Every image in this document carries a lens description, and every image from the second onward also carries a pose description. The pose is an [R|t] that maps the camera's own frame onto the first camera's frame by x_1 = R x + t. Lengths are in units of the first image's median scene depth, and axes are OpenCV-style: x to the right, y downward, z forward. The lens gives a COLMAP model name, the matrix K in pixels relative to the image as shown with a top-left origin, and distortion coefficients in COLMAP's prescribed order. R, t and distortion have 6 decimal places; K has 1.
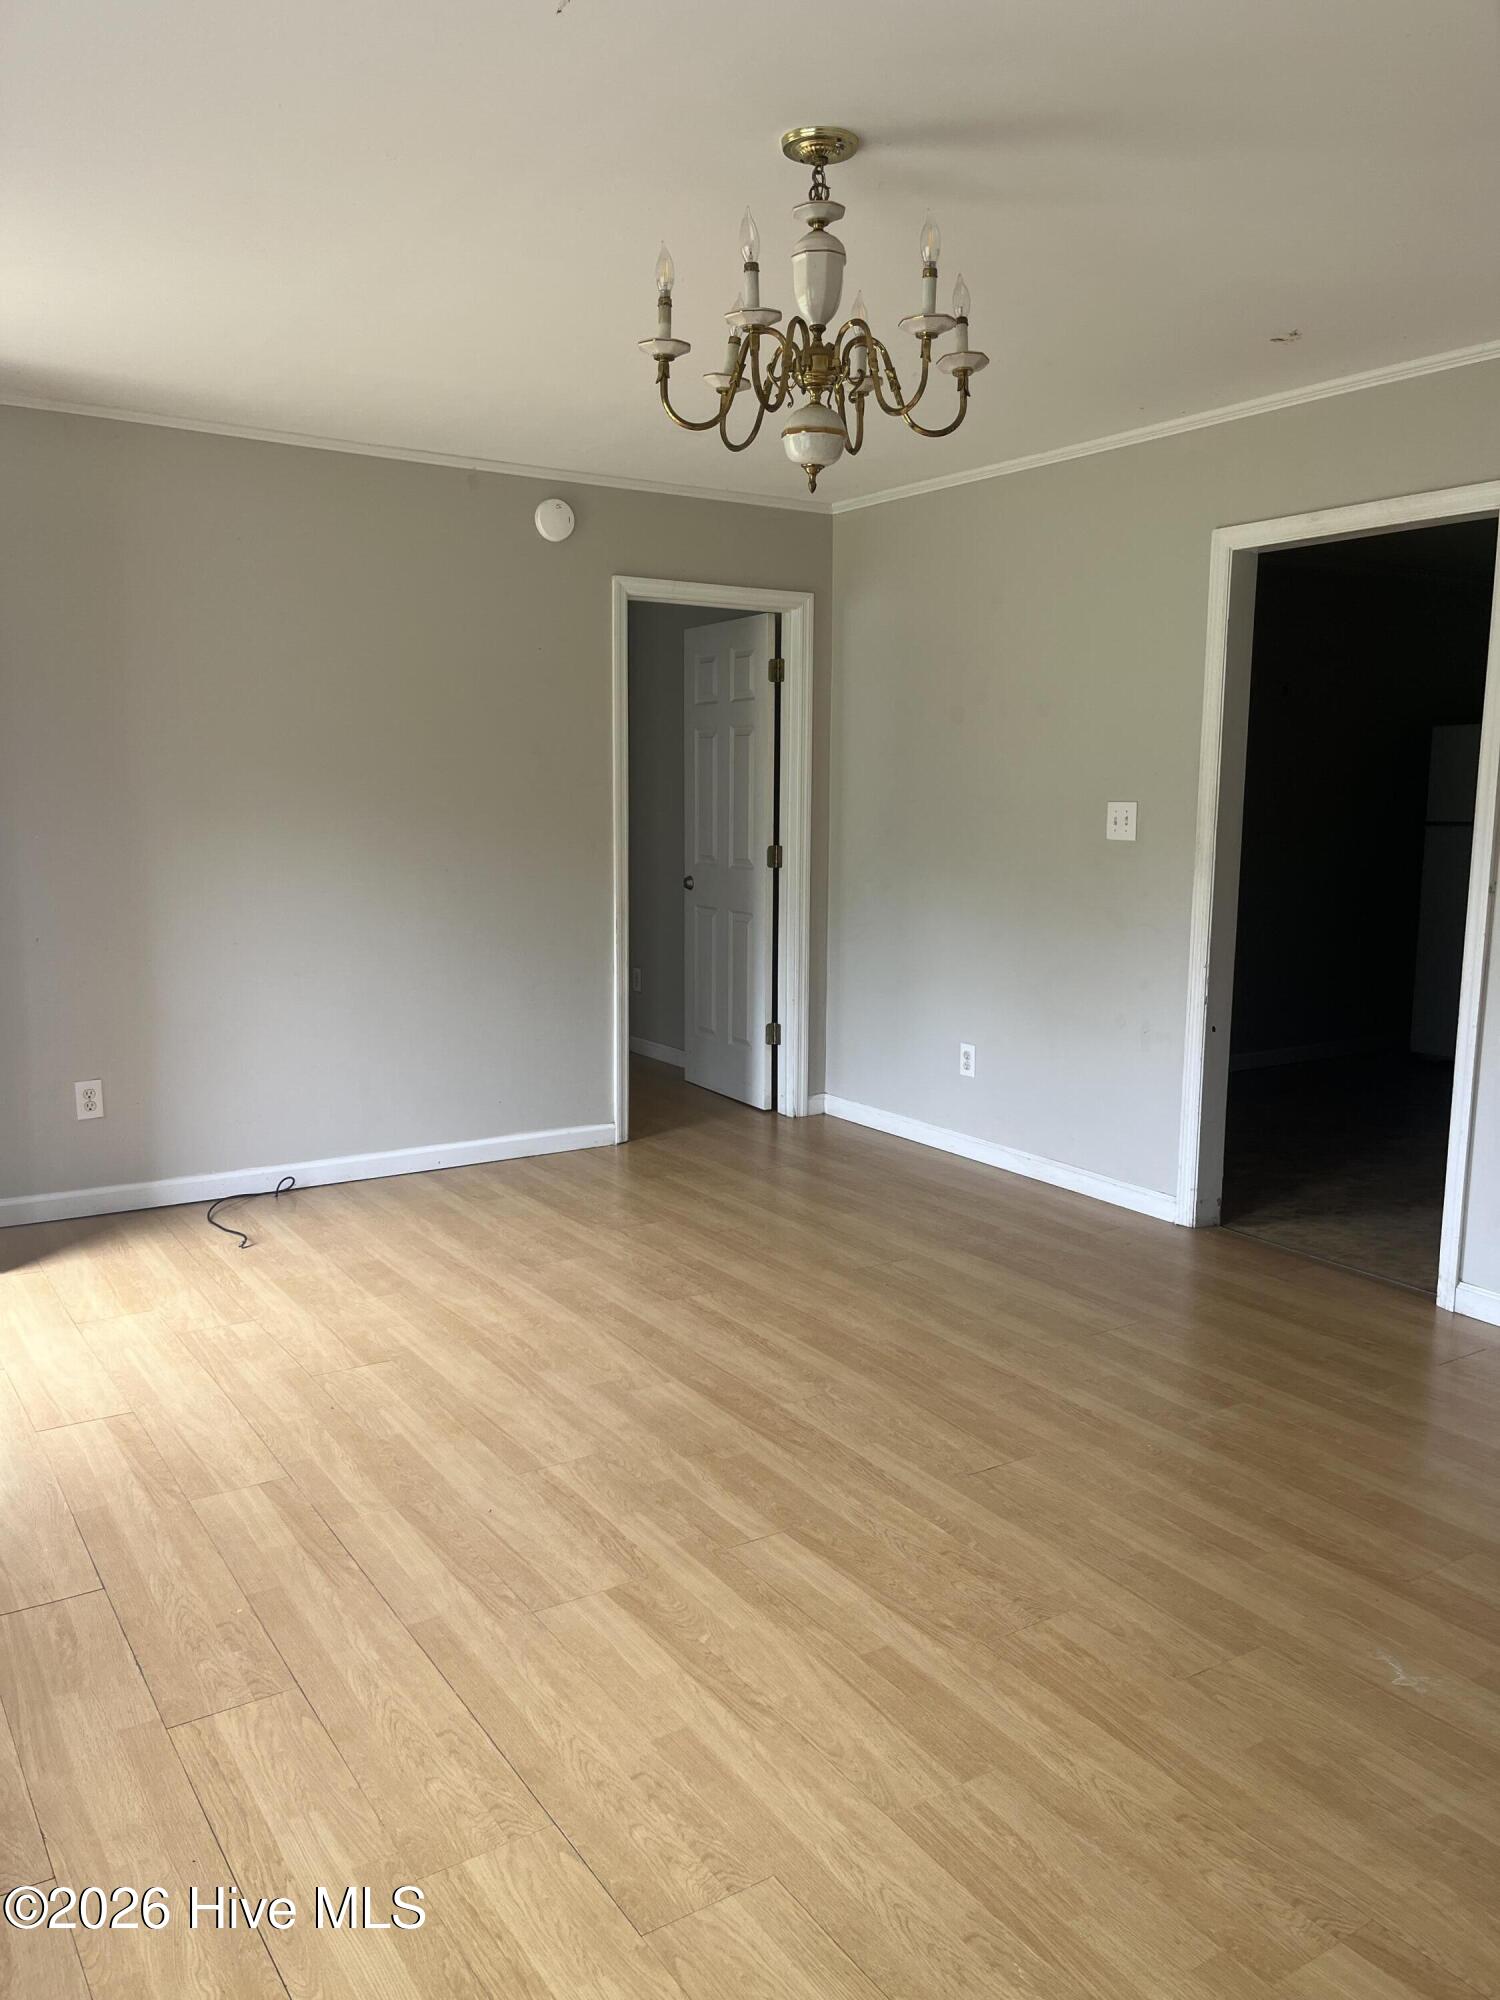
lens RADIAL K [[1524.4, 0, 743.7], [0, 1524.4, 996.4], [0, 0, 1]] dist [0.063057, -0.061115]
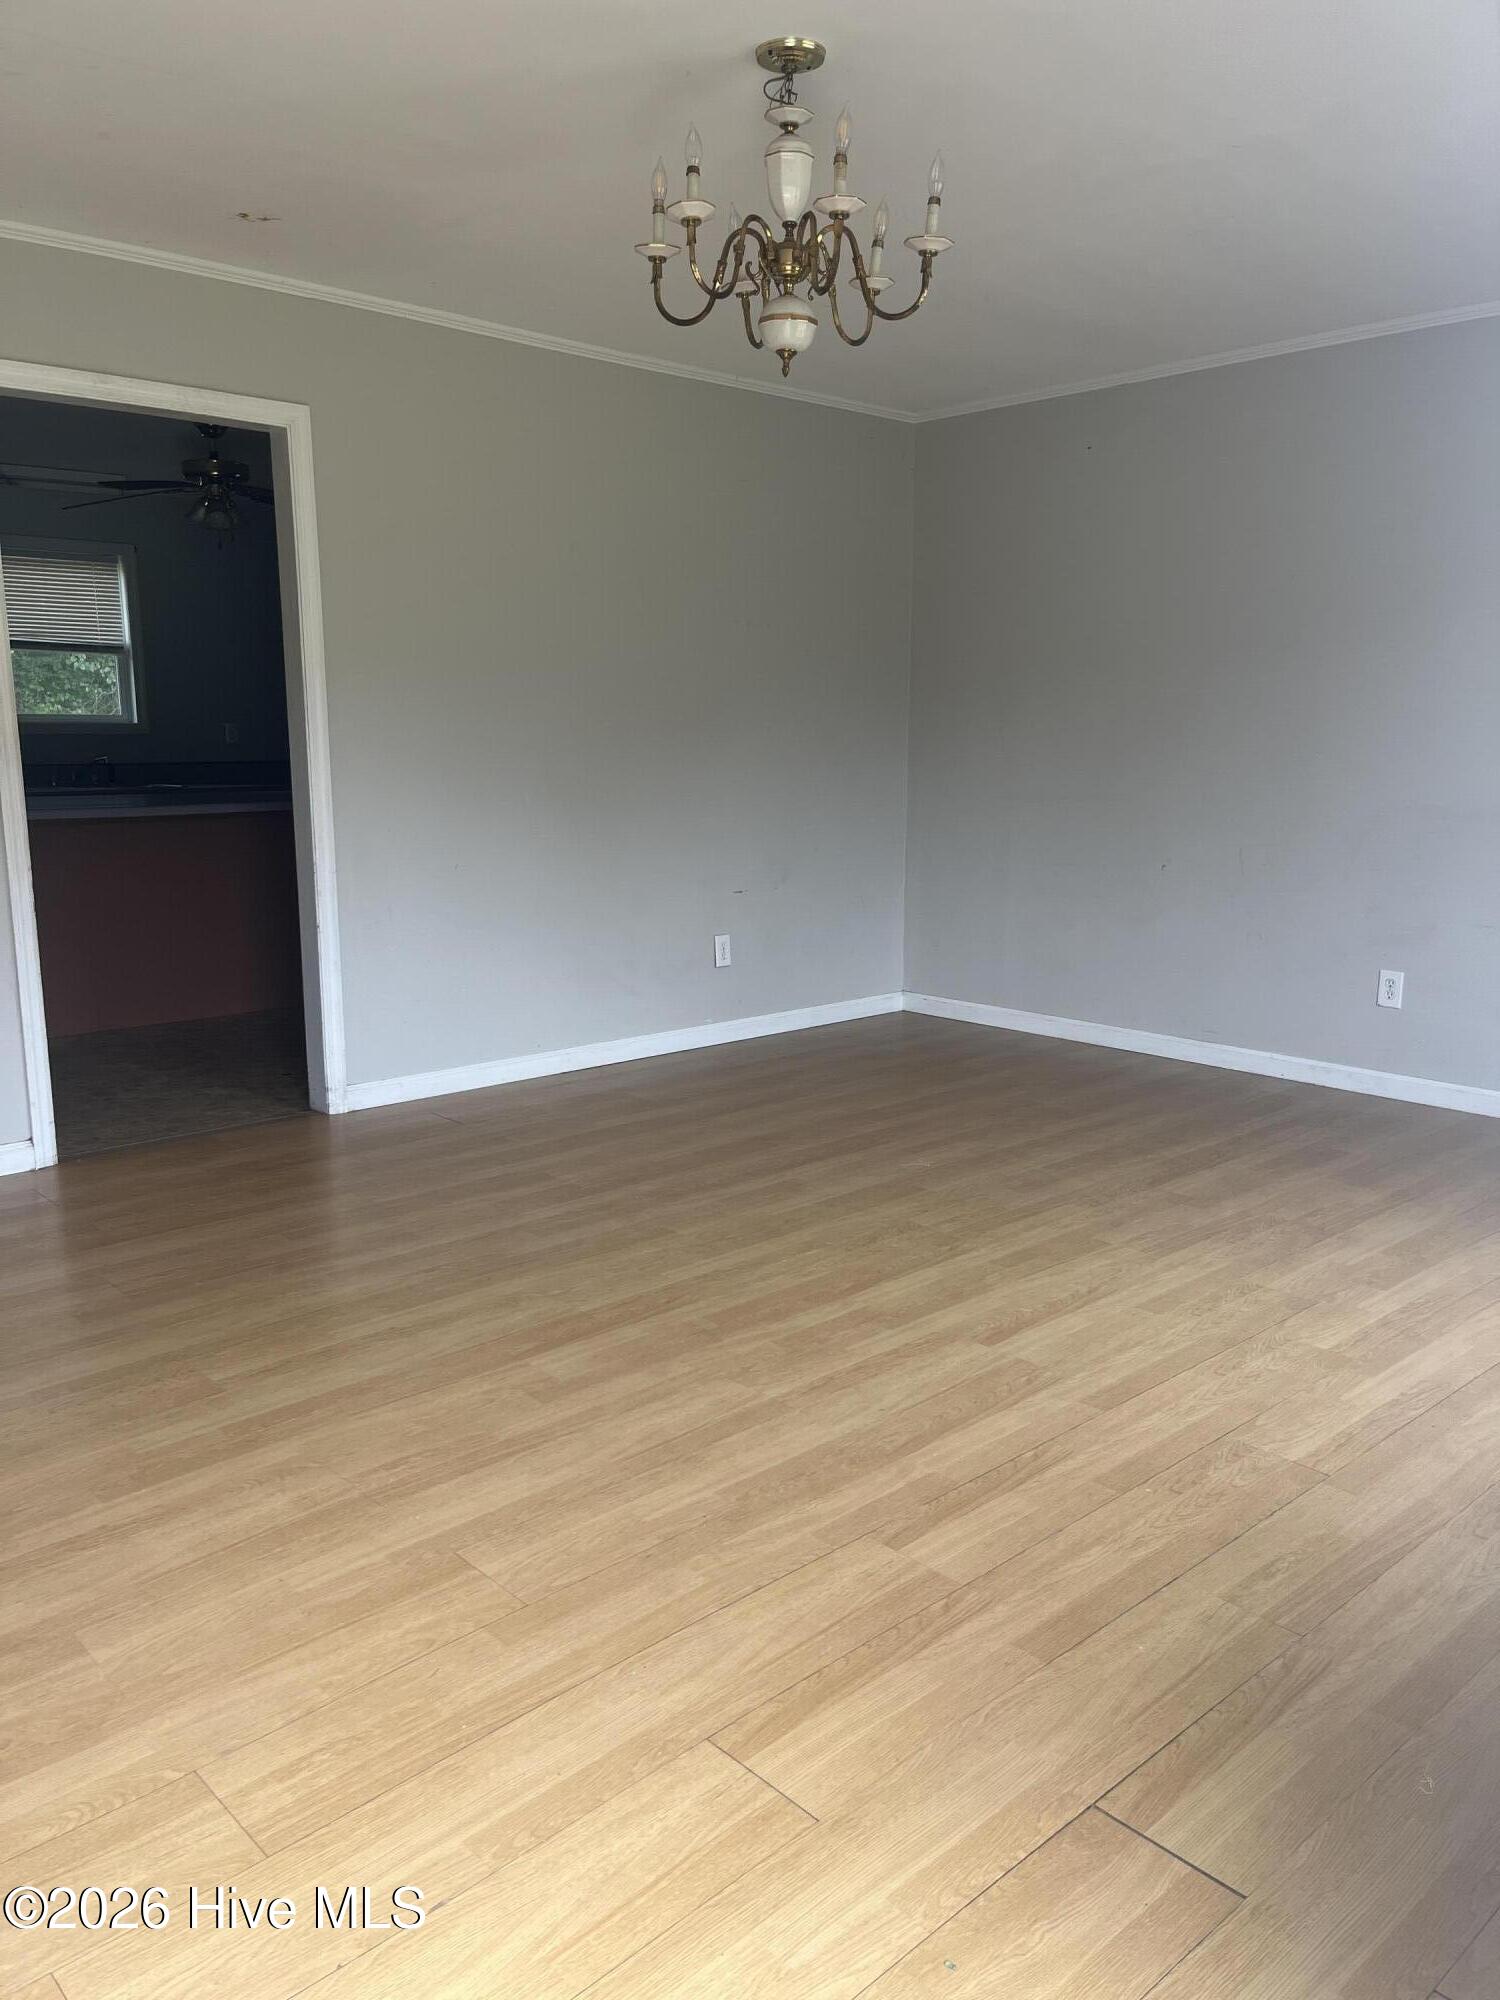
lens RADIAL K [[1524.4, 0, 745.7], [0, 1524.4, 1007.0], [0, 0, 1]] dist [0.063057, -0.061115]
pose [[-0.173967, -0.186070, 0.967013, -1.006043], [0.131600, 0.968786, 0.210086, -0.117874], [-0.975918, 0.163807, -0.144050, 1.154045]]
